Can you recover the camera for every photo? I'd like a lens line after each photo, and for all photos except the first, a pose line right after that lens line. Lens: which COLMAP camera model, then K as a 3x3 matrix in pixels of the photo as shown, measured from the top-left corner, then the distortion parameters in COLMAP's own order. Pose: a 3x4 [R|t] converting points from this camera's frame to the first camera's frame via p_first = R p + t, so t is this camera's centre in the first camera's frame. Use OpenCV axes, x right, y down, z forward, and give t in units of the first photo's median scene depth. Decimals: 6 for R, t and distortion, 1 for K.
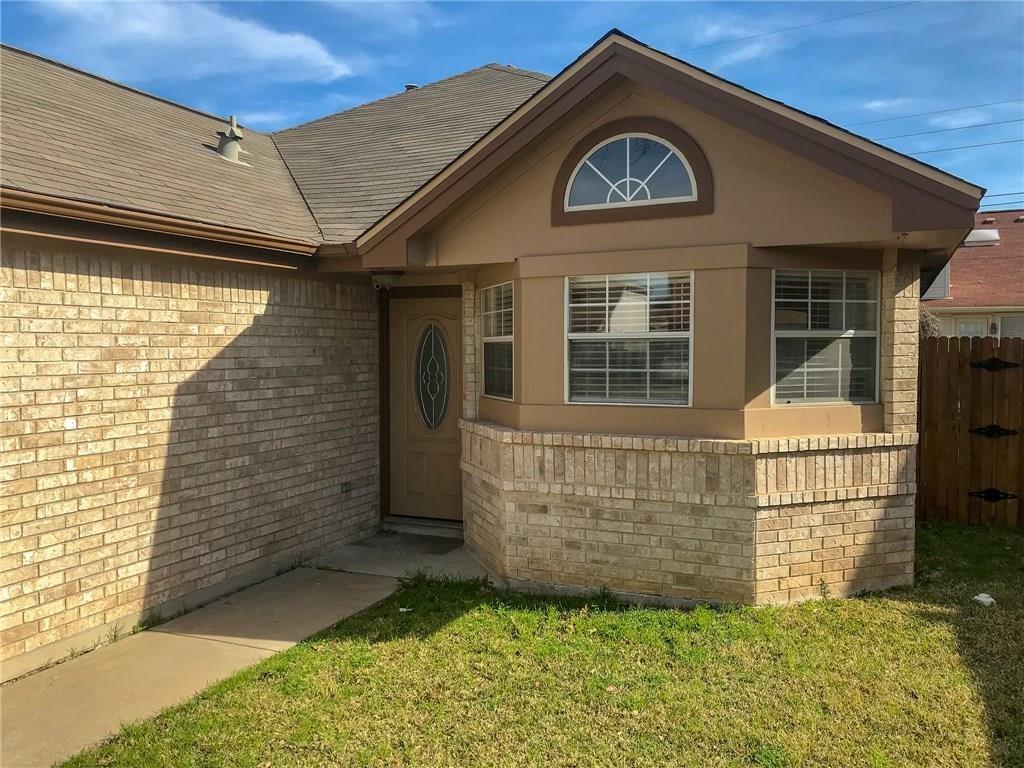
lens RADIAL K [[829.3, 0, 505.5], [0, 829.3, 381.0], [0, 0, 1]] dist [0.025011, -0.011095]
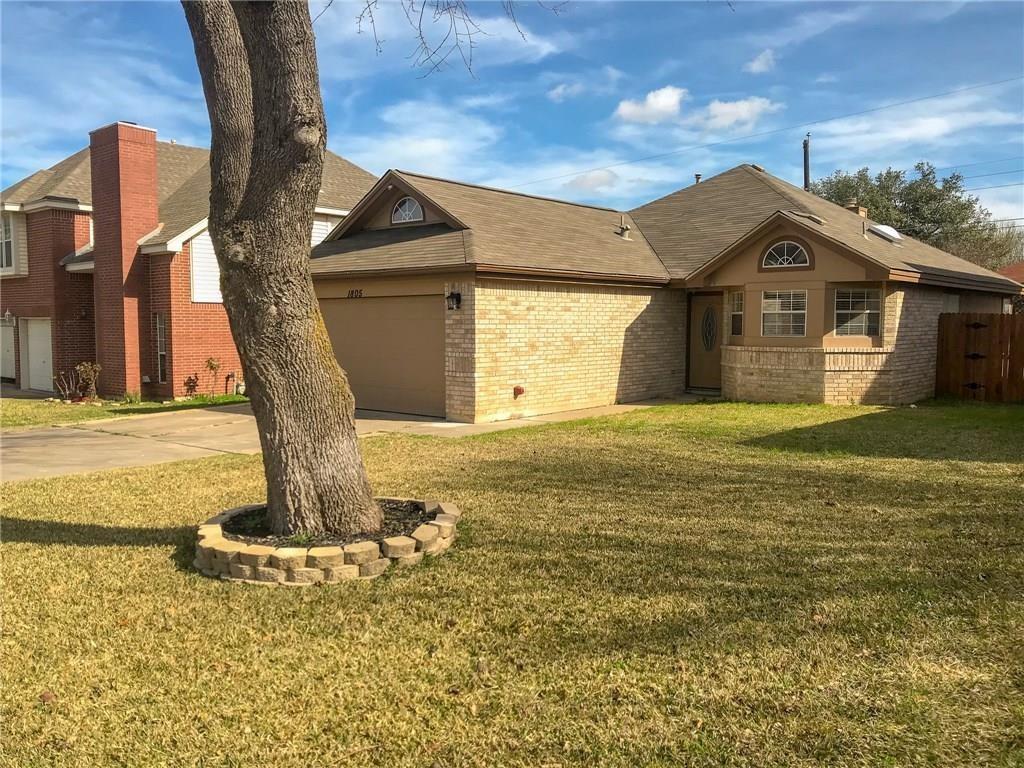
lens RADIAL K [[829.3, 0, 505.5], [0, 829.3, 381.0], [0, 0, 1]] dist [0.025011, -0.011095]
pose [[0.955402, 0.027819, -0.293994, 0.080423], [-0.018419, 0.999228, 0.034694, 0.099611], [0.294732, -0.027732, 0.955177, -2.004503]]
